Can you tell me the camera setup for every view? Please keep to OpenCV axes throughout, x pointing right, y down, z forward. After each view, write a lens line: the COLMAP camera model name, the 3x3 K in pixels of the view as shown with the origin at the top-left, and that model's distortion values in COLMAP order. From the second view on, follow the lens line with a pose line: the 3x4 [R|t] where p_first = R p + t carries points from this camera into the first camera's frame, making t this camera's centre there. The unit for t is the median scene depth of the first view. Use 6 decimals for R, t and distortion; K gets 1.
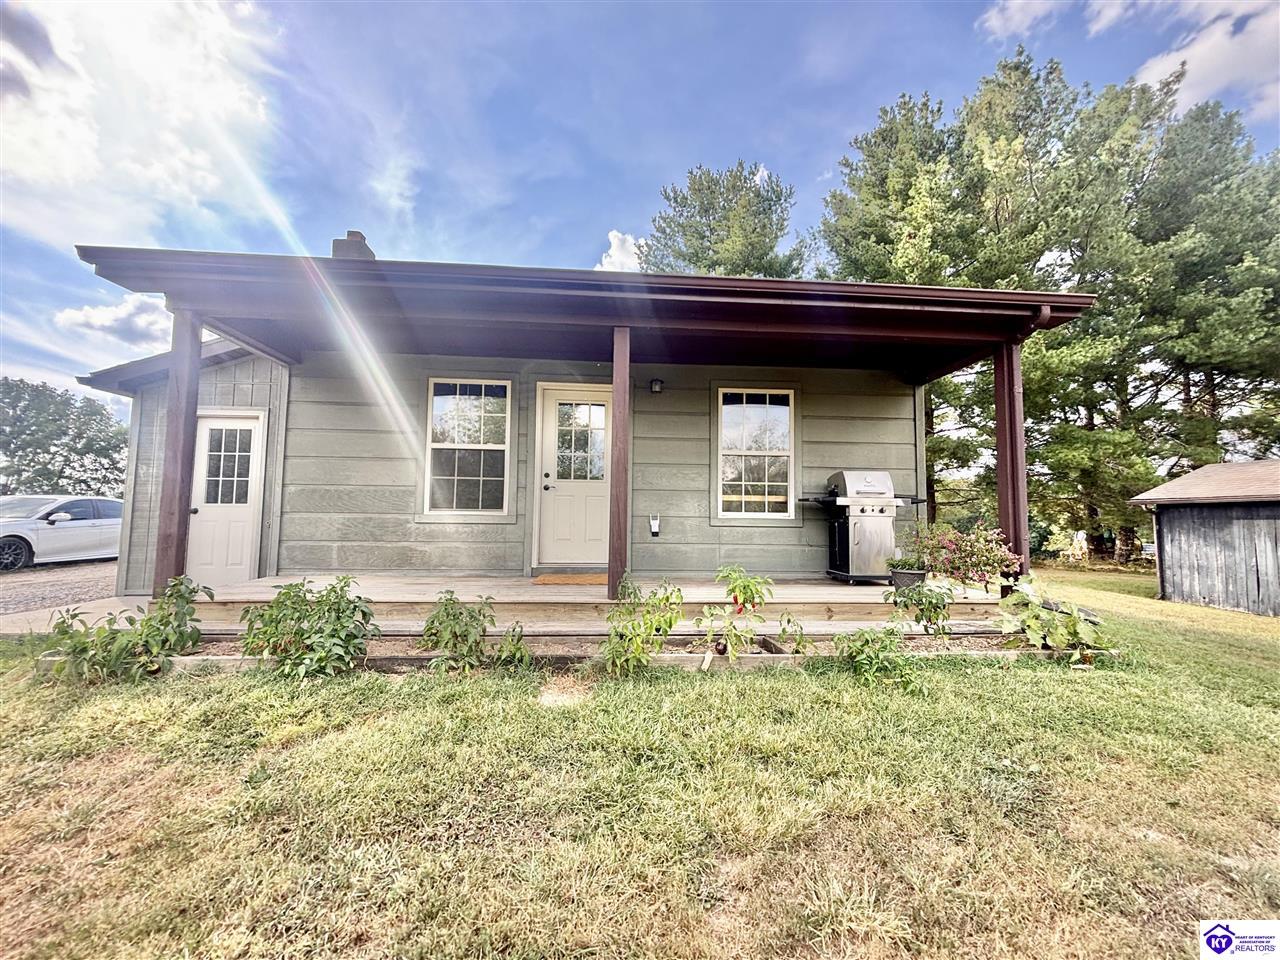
lens RADIAL K [[513.9, 0, 640.0], [0, 513.9, 480.0], [0, 0, 1]] dist [-0.000649, -0.000132]
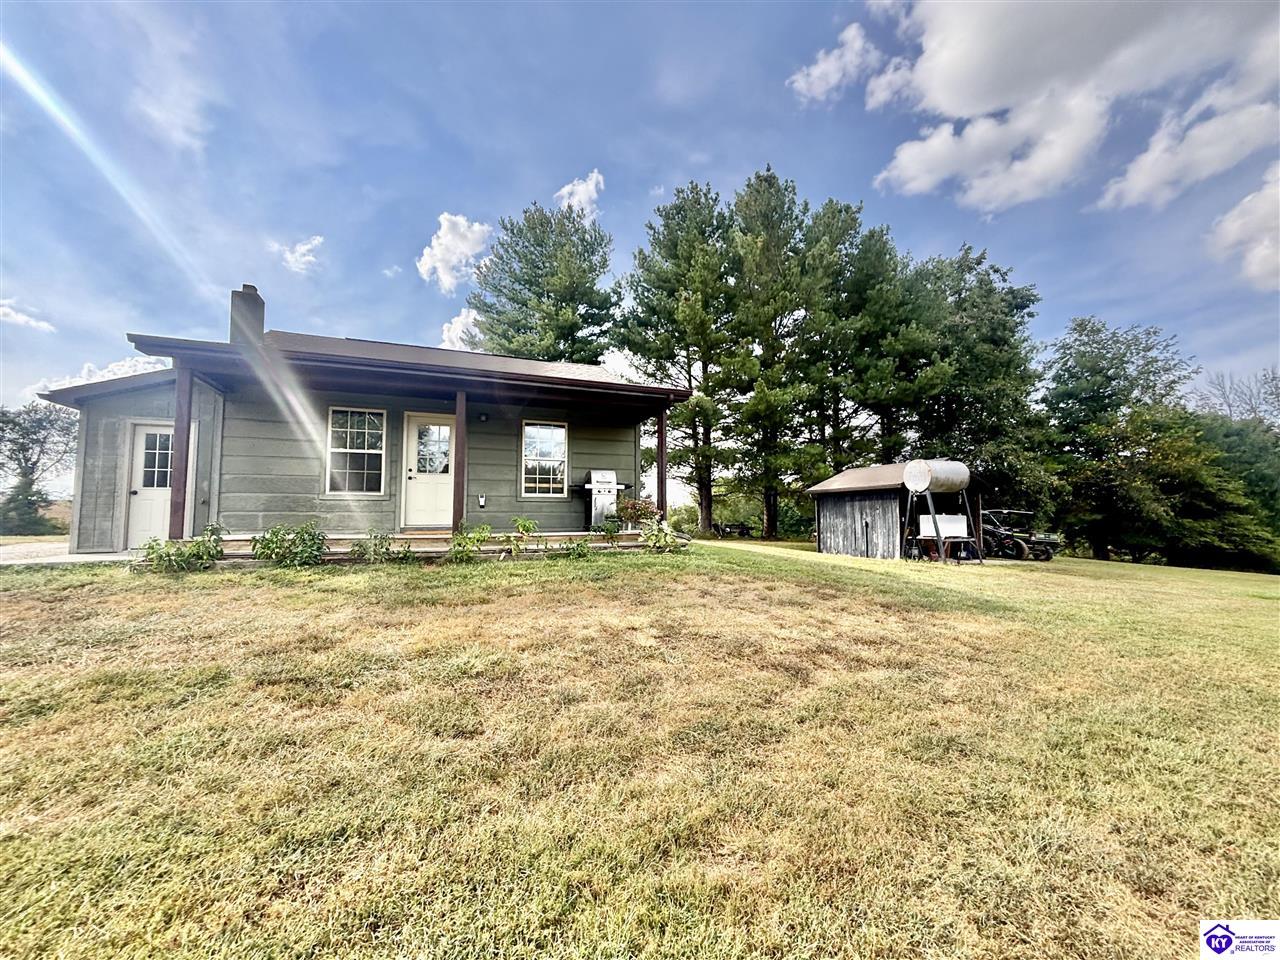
lens RADIAL K [[509.7, 0, 647.9], [0, 509.7, 490.4], [0, 0, 1]] dist [0.001780, -0.018883]
pose [[0.951687, 0.002135, 0.307062, 0.033342], [-0.010788, 0.999591, 0.026485, 0.003906], [-0.306880, -0.028518, 0.951321, -0.714606]]
